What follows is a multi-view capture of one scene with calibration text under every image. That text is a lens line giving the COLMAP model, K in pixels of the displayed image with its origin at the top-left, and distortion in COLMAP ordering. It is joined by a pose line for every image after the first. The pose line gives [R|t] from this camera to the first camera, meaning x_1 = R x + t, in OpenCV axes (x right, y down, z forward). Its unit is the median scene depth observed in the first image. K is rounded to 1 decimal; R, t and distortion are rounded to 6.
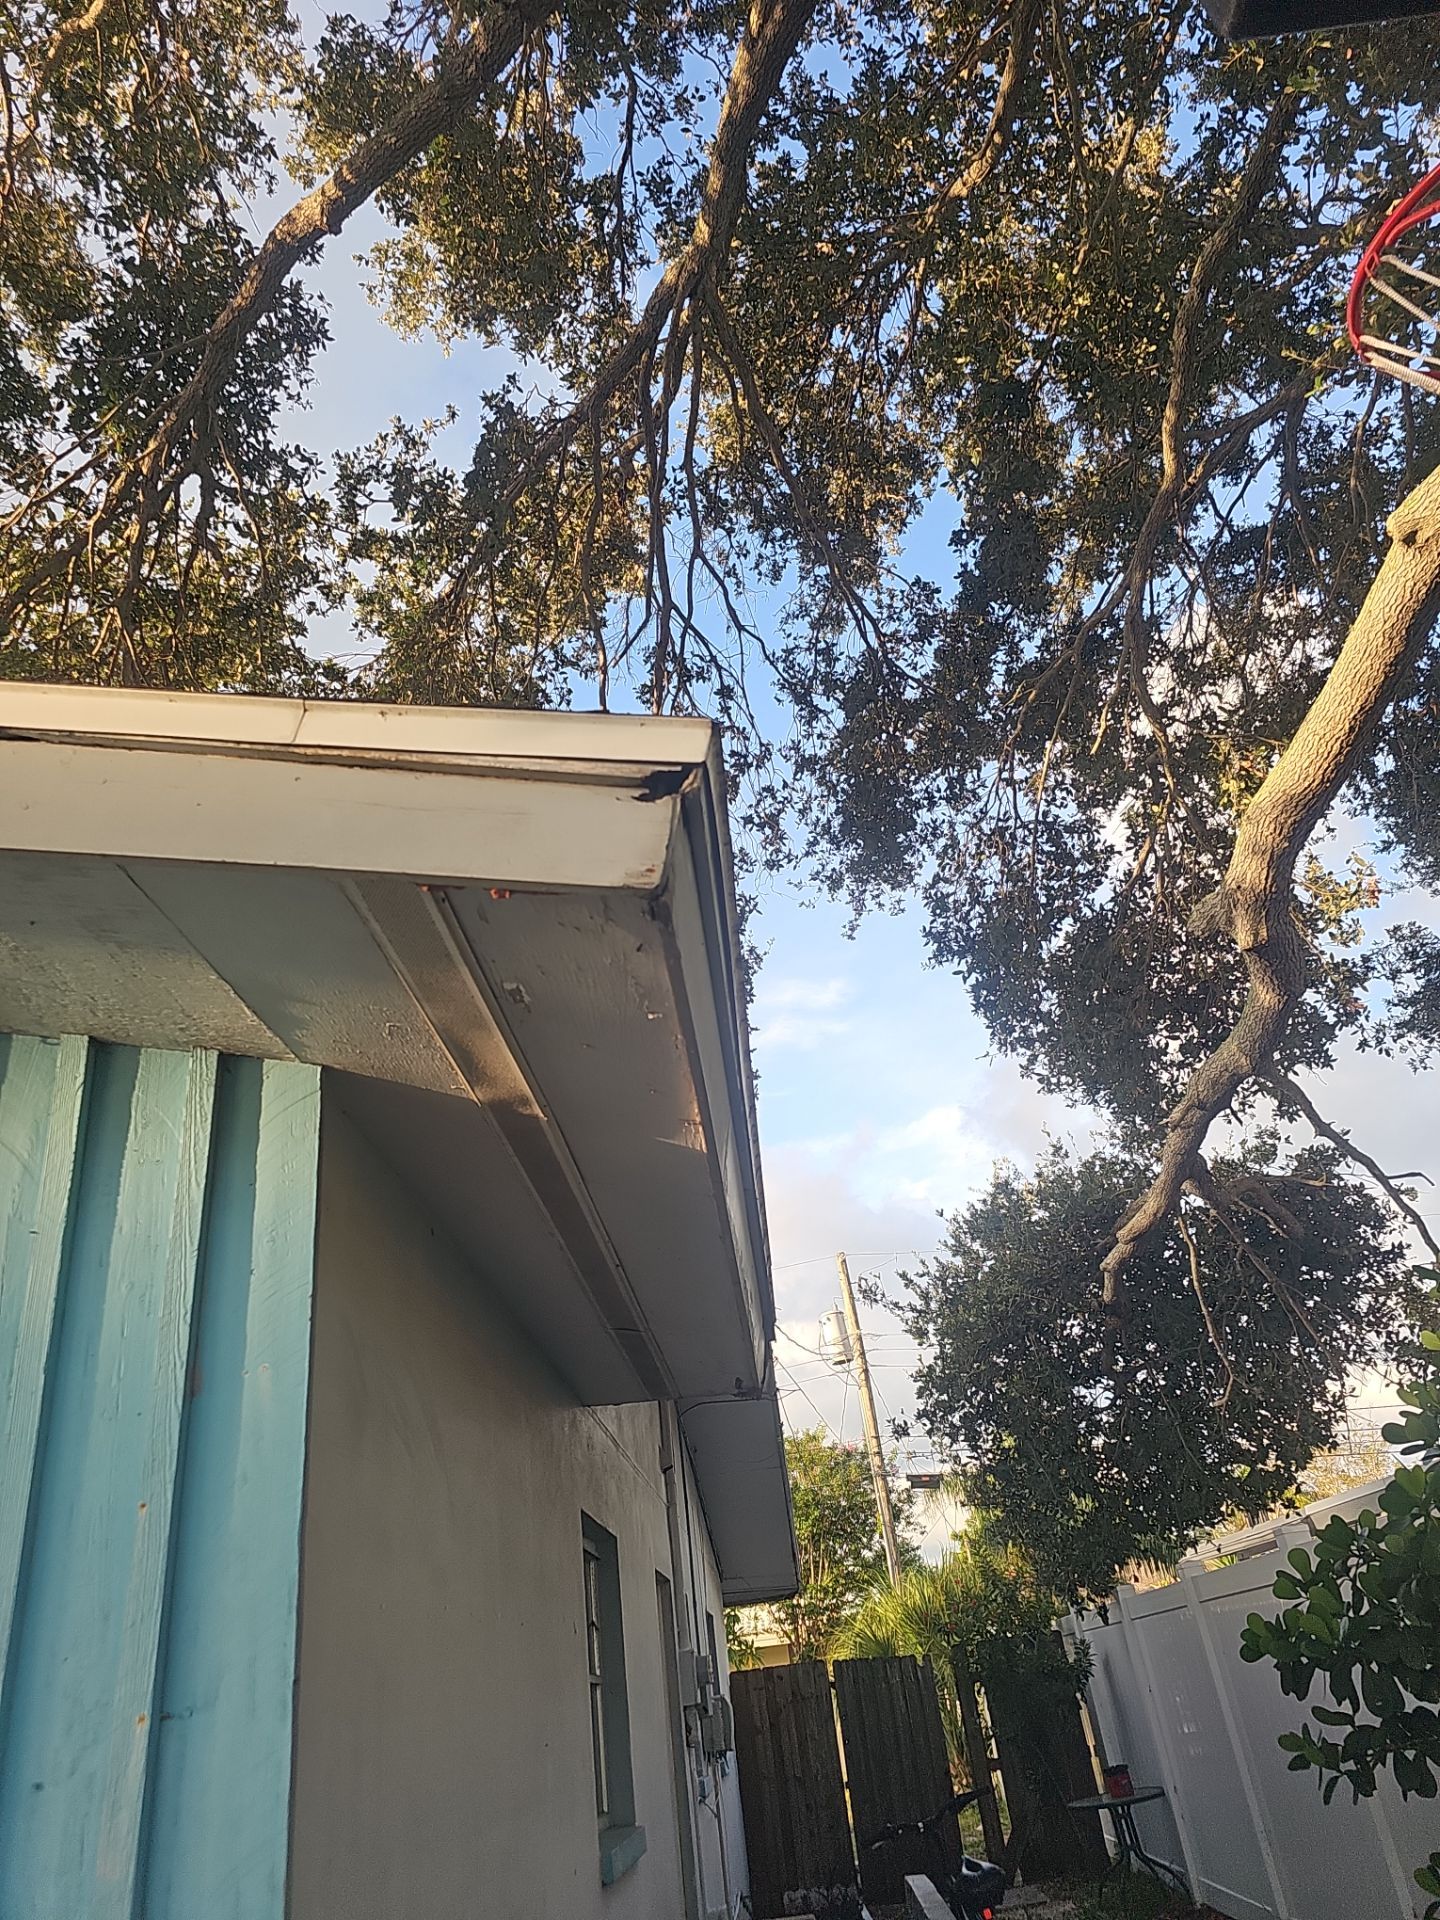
lens RADIAL K [[1260.6, 0, 716.7], [0, 1260.6, 964.4], [0, 0, 1]] dist [0.059718, -0.043965]
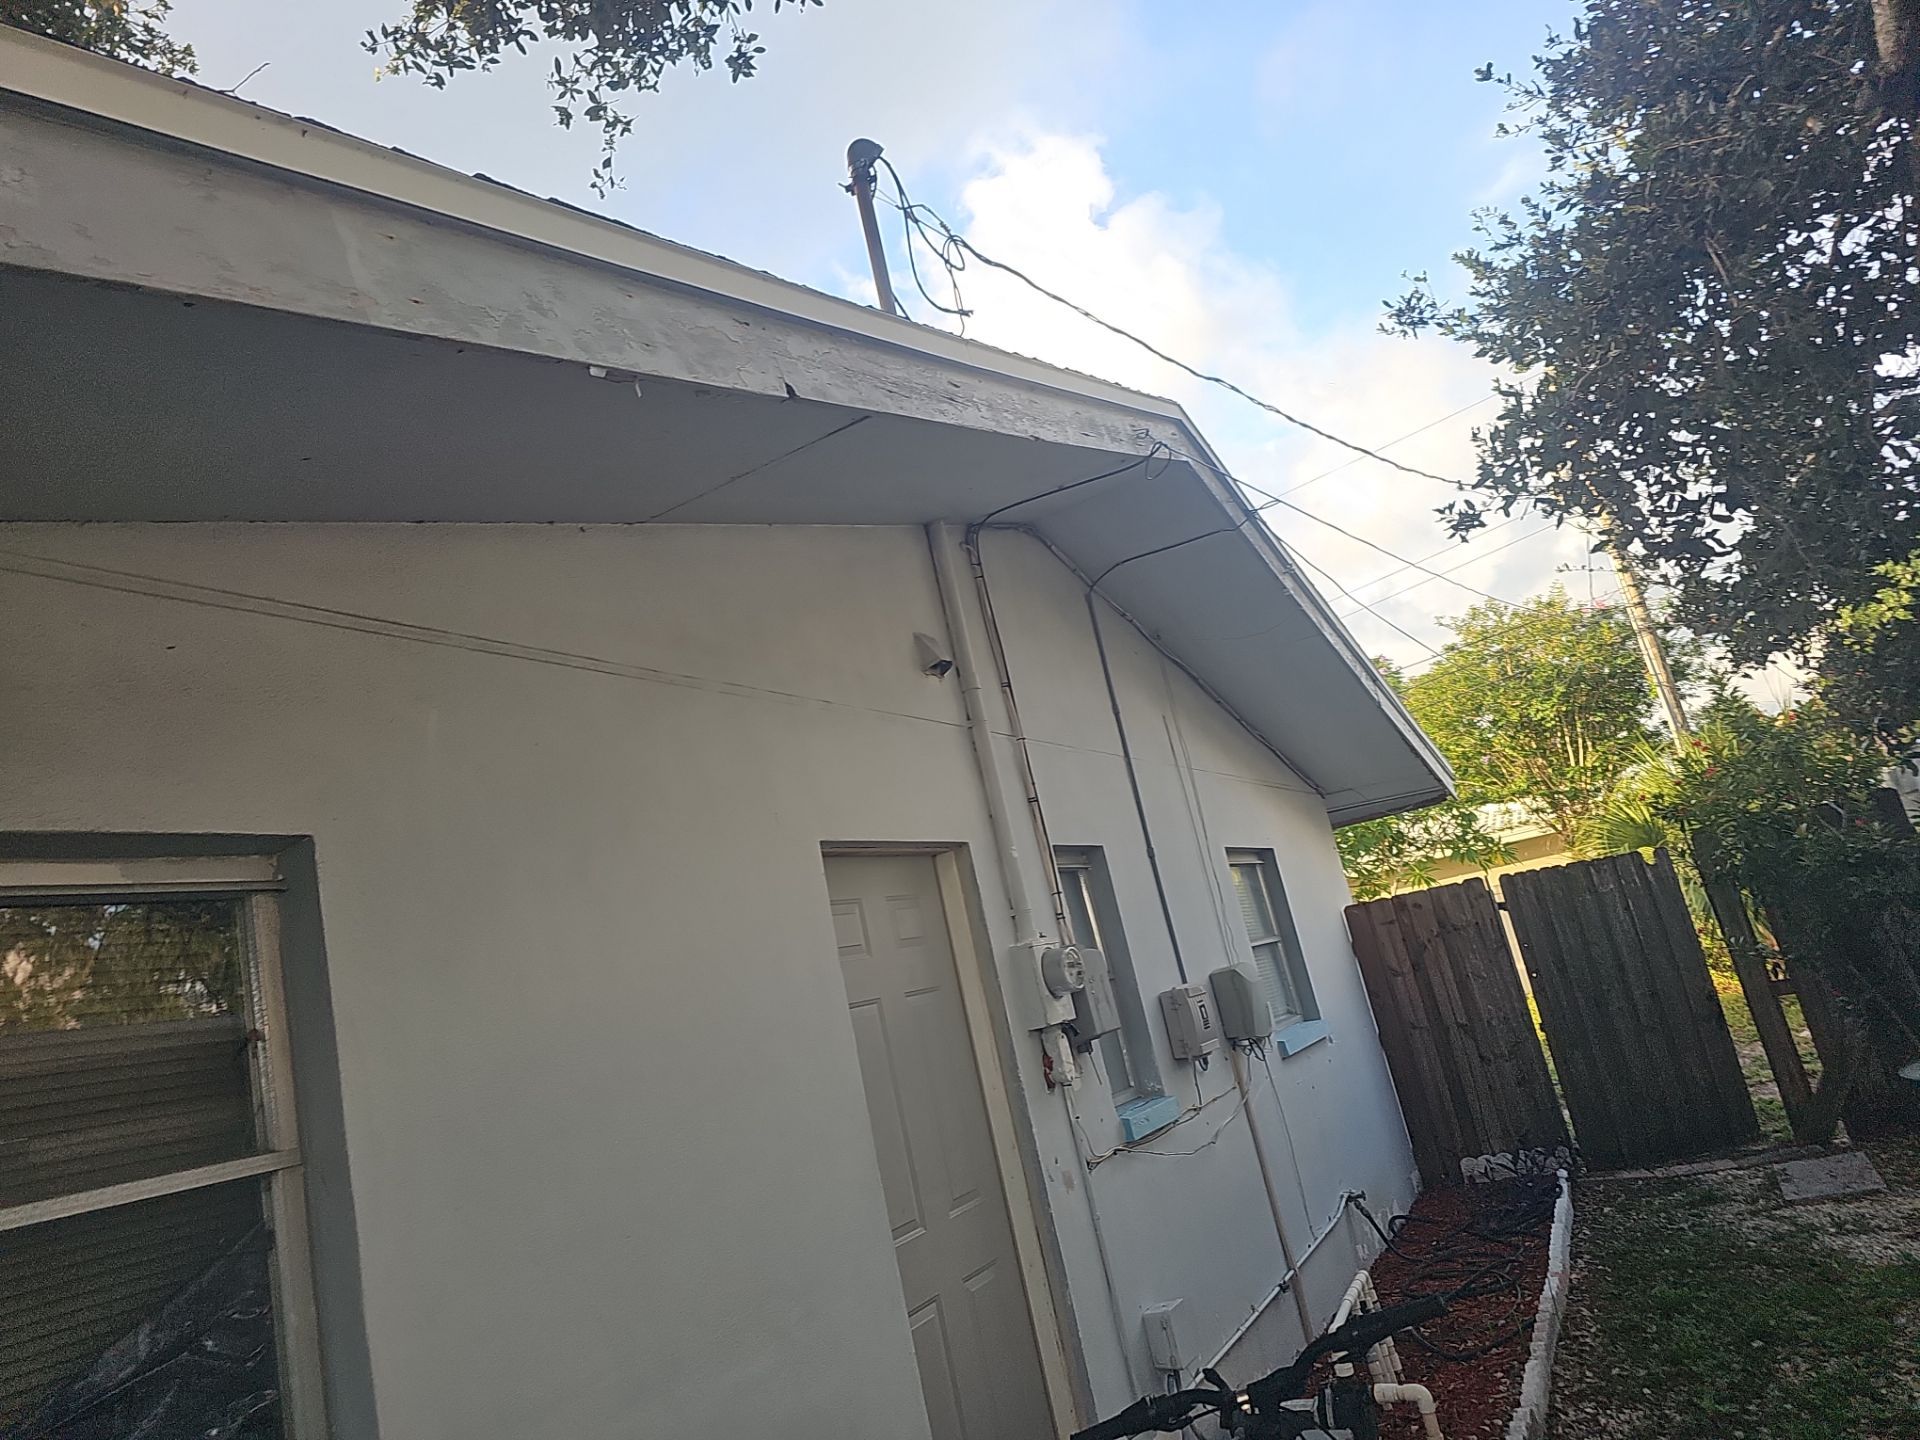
lens RADIAL K [[1266.7, 0, 906.3], [0, 1266.7, 715.0], [0, 0, 1]] dist [0.003050, -0.001843]
pose [[0.881564, -0.167629, -0.441300, 0.129093], [0.316812, 0.903122, 0.289827, 0.172149], [0.349964, -0.395310, 0.849267, 0.351947]]
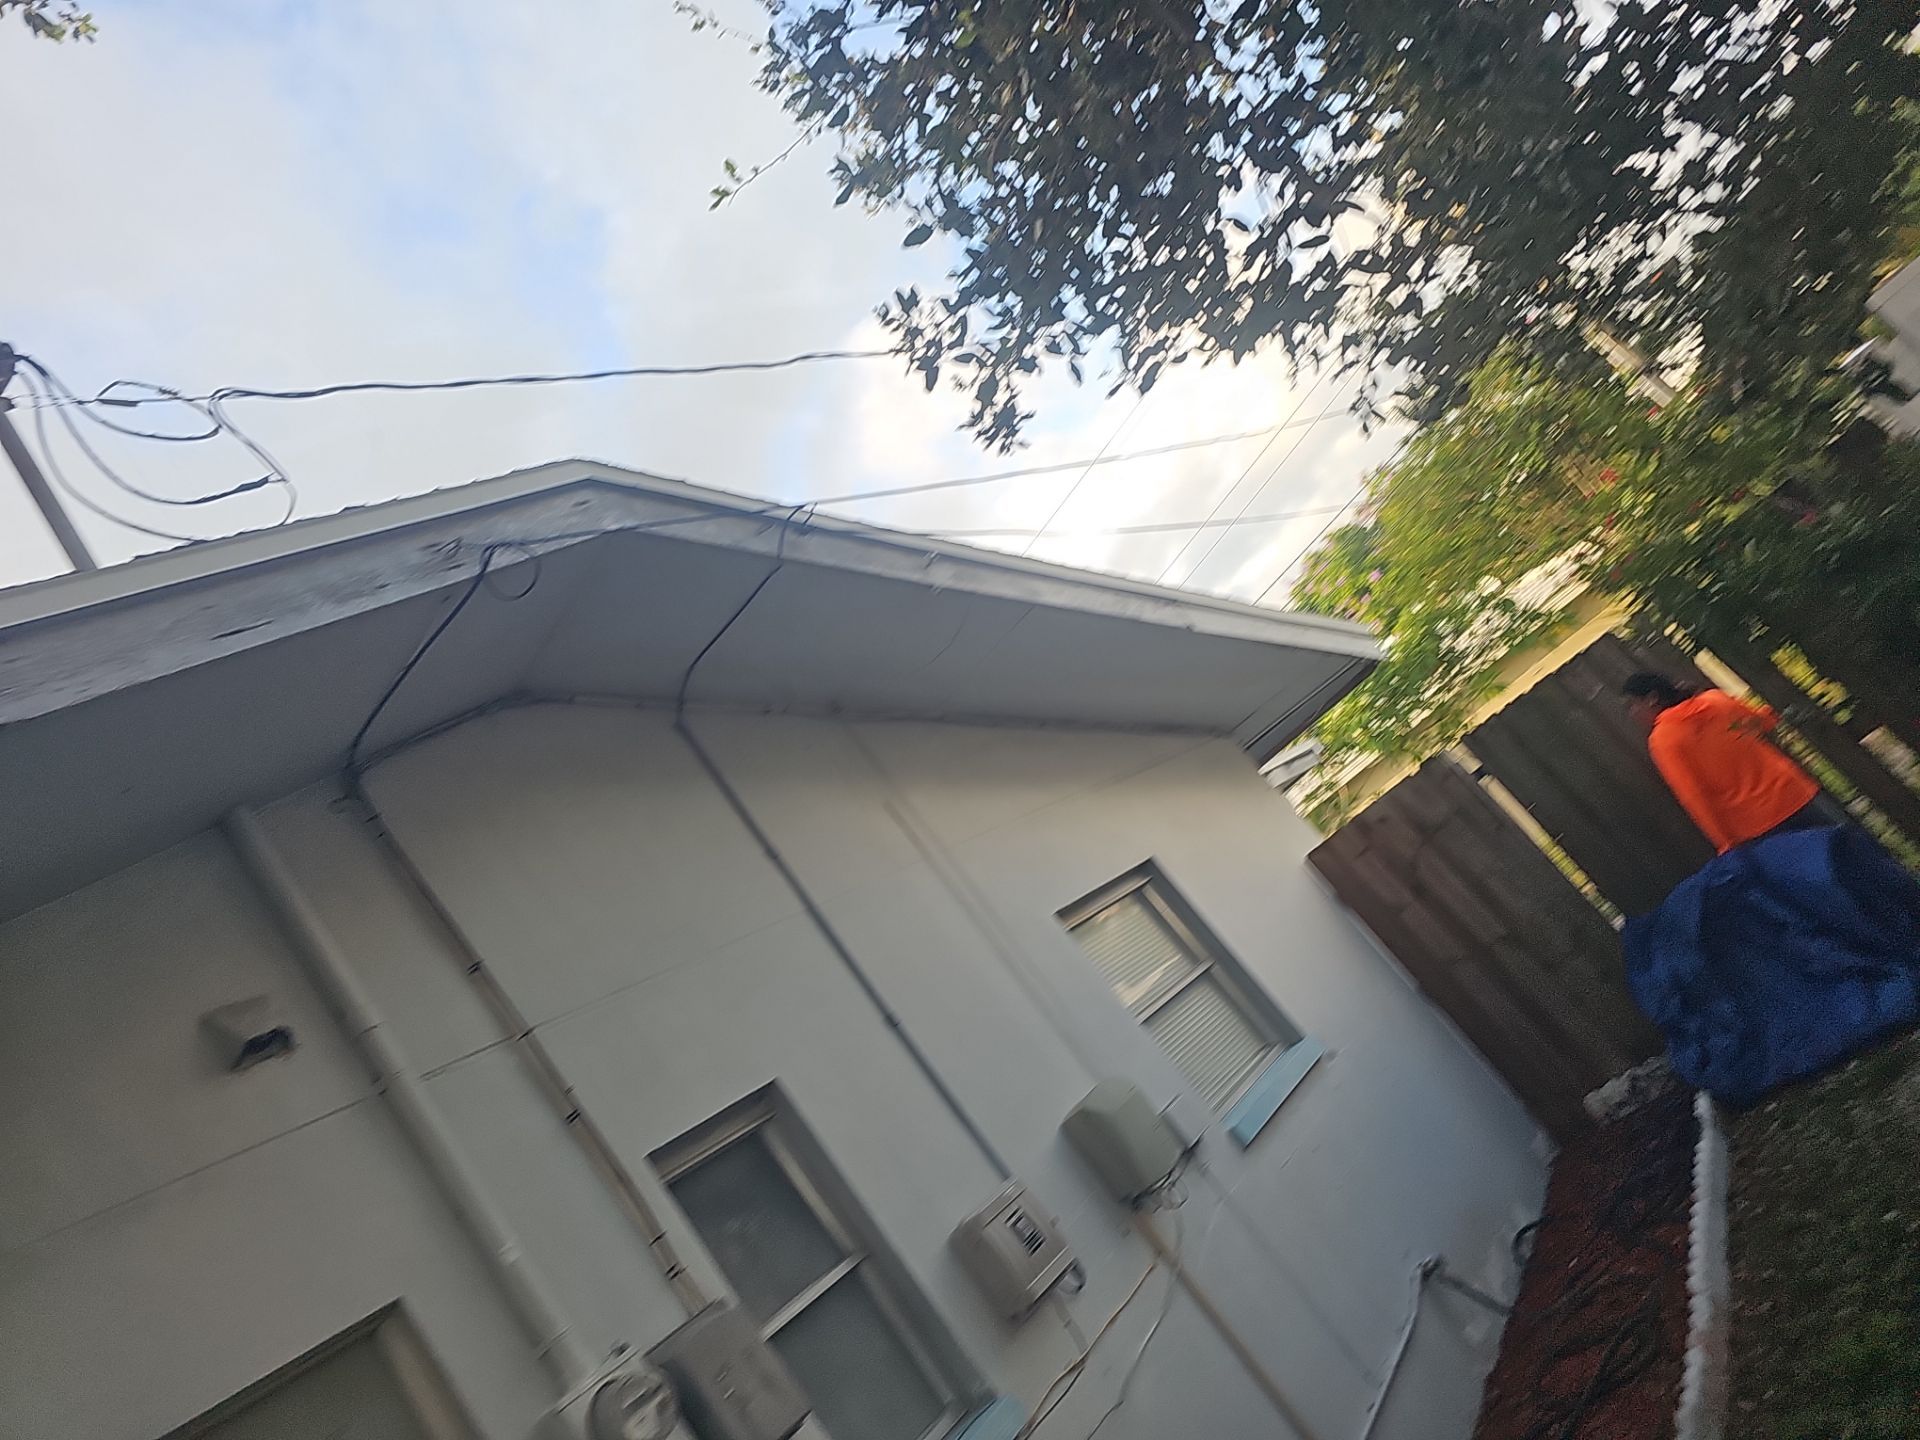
lens RADIAL K [[1260.6, 0, 921.8], [0, 1260.6, 729.2], [0, 0, 1]] dist [0.059718, -0.043965]
pose [[0.680647, -0.548157, -0.486050, 0.205371], [0.708720, 0.660718, 0.247322, 0.258097], [0.185571, -0.512812, 0.838205, 0.529135]]
